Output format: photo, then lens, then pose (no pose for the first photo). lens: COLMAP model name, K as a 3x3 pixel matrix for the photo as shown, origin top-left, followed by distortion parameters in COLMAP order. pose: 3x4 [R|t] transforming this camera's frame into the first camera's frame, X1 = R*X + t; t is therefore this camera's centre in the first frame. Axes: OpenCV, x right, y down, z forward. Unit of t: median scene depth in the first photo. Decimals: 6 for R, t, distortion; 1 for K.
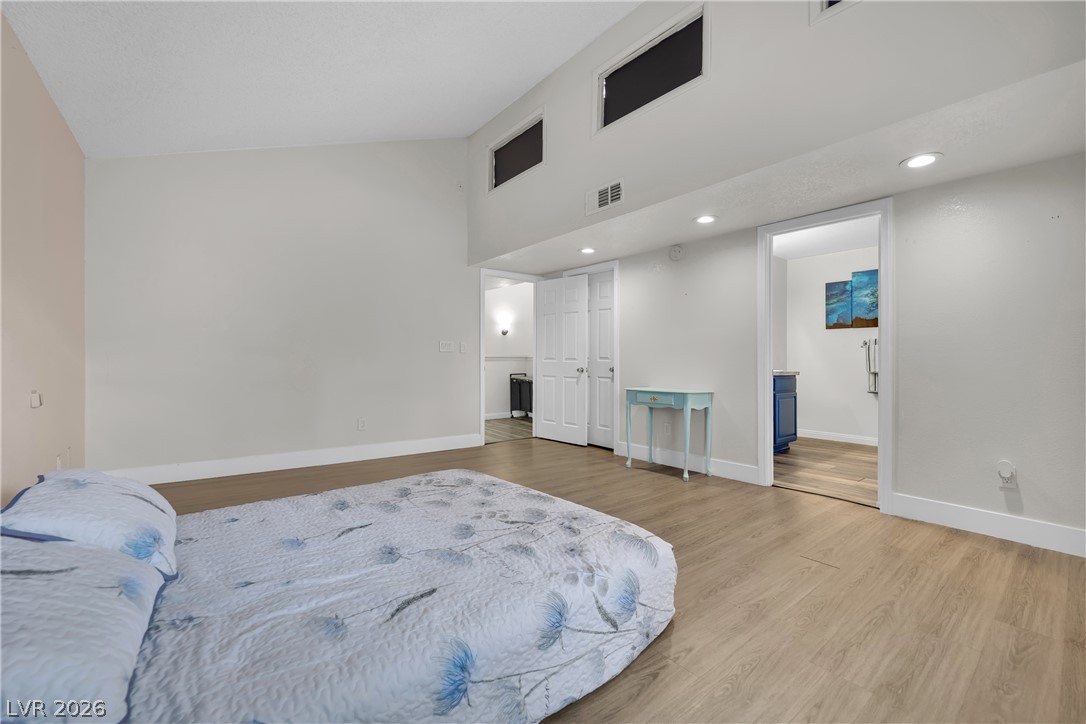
lens RADIAL K [[447.8, 0, 542.5], [0, 447.8, 356.7], [0, 0, 1]] dist [-0.019367, 0.000735]
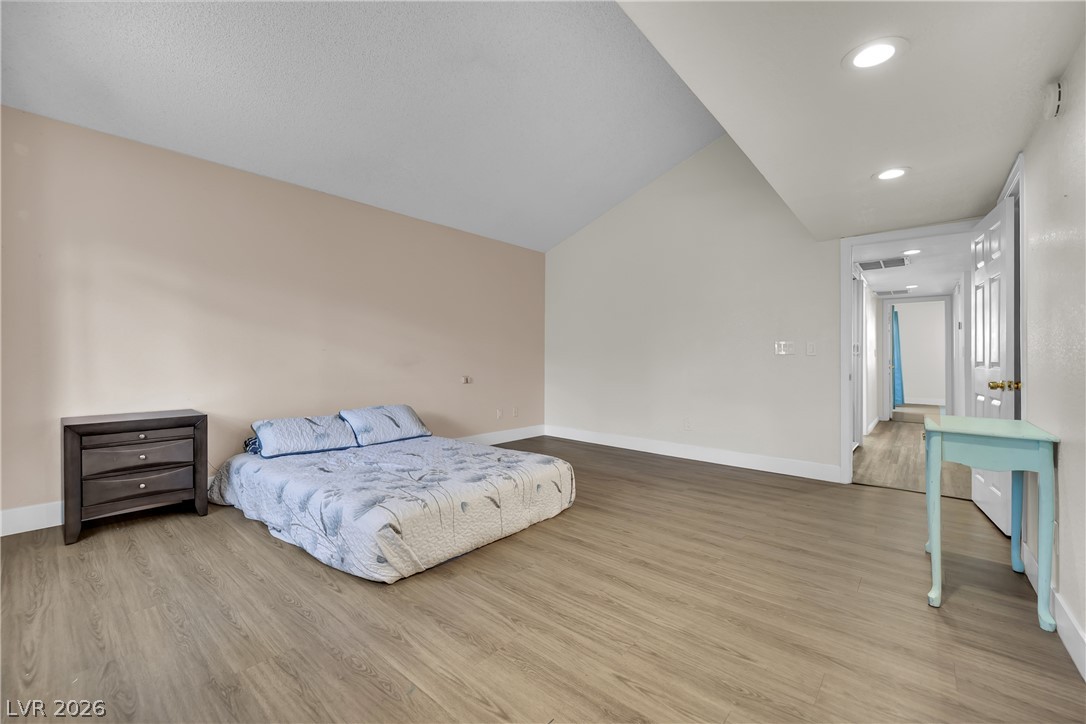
lens RADIAL K [[447.8, 0, 532.5], [0, 447.8, 362.5], [0, 0, 1]] dist [-0.019367, 0.000735]
pose [[0.173845, 0.000081, -0.984773, 1.529483], [0.003582, 0.999993, 0.000715, 0.009611], [0.984767, -0.003652, 0.173843, 1.209345]]
